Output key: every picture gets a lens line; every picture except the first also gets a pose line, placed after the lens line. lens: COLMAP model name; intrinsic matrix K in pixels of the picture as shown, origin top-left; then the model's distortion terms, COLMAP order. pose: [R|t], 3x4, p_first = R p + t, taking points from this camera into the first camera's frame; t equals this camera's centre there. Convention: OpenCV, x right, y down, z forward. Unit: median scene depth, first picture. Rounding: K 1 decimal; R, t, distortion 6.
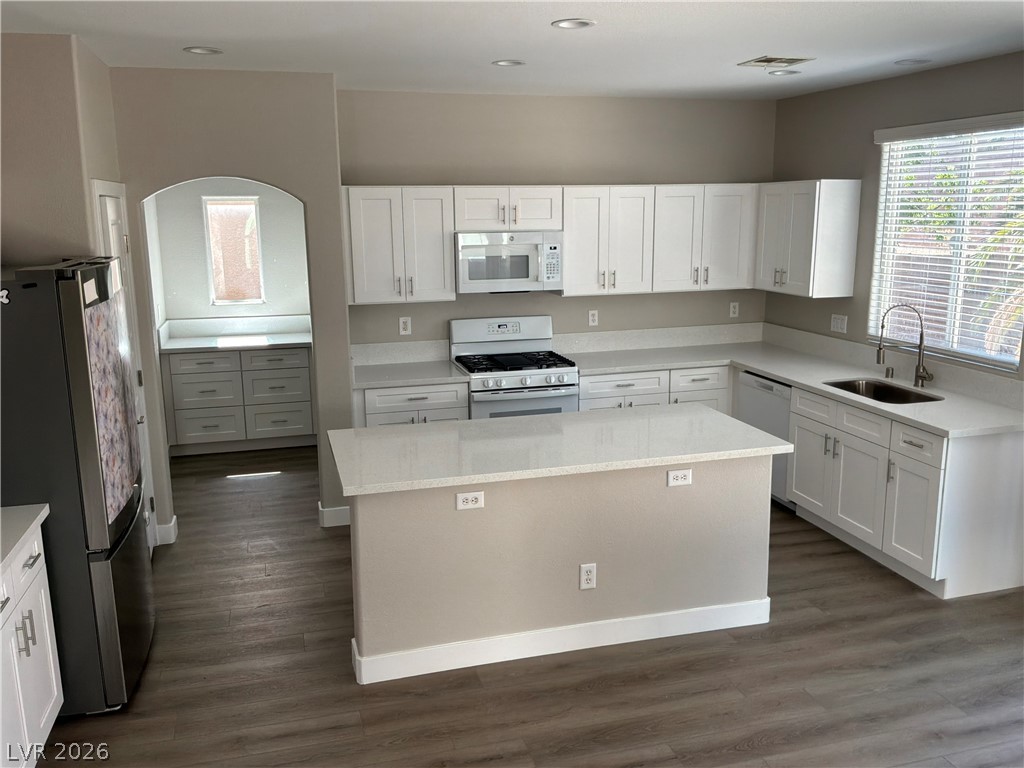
lens RADIAL K [[857.2, 0, 514.6], [0, 857.2, 383.1], [0, 0, 1]] dist [0.123884, -0.208589]
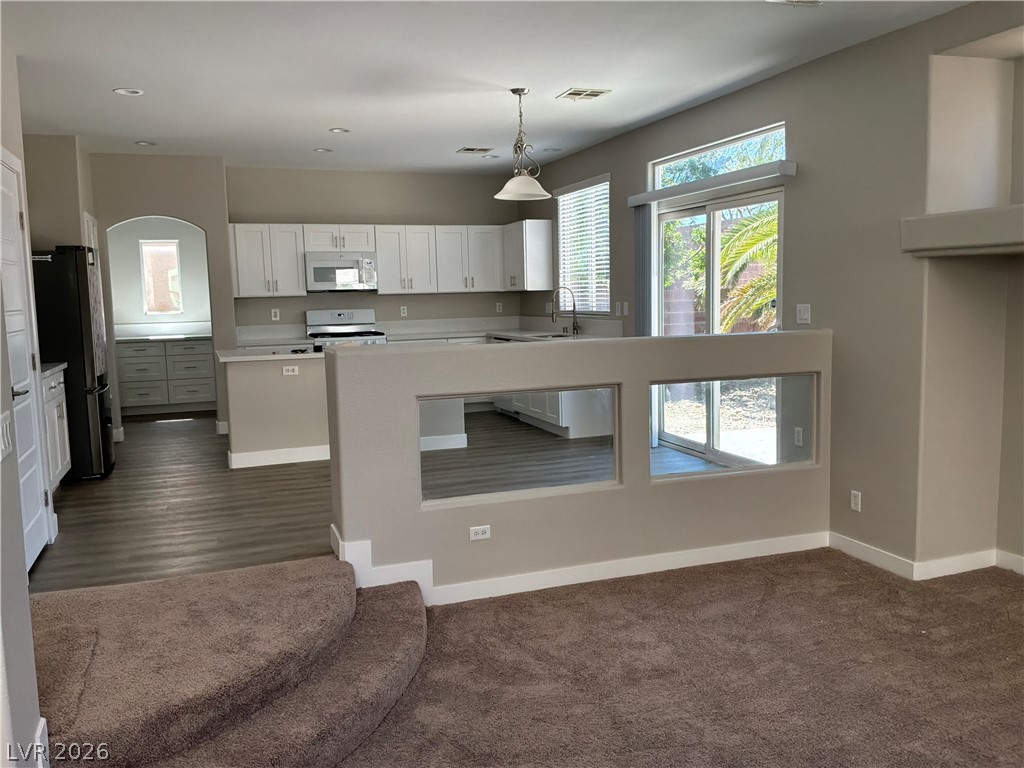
lens RADIAL K [[844.2, 0, 516.0], [0, 844.2, 381.6], [0, 0, 1]] dist [0.127056, -0.239507]
pose [[0.996126, -0.026725, 0.083777, 0.179919], [0.034527, 0.995058, -0.093102, 0.220309], [-0.080875, 0.095634, 0.992126, -0.569856]]
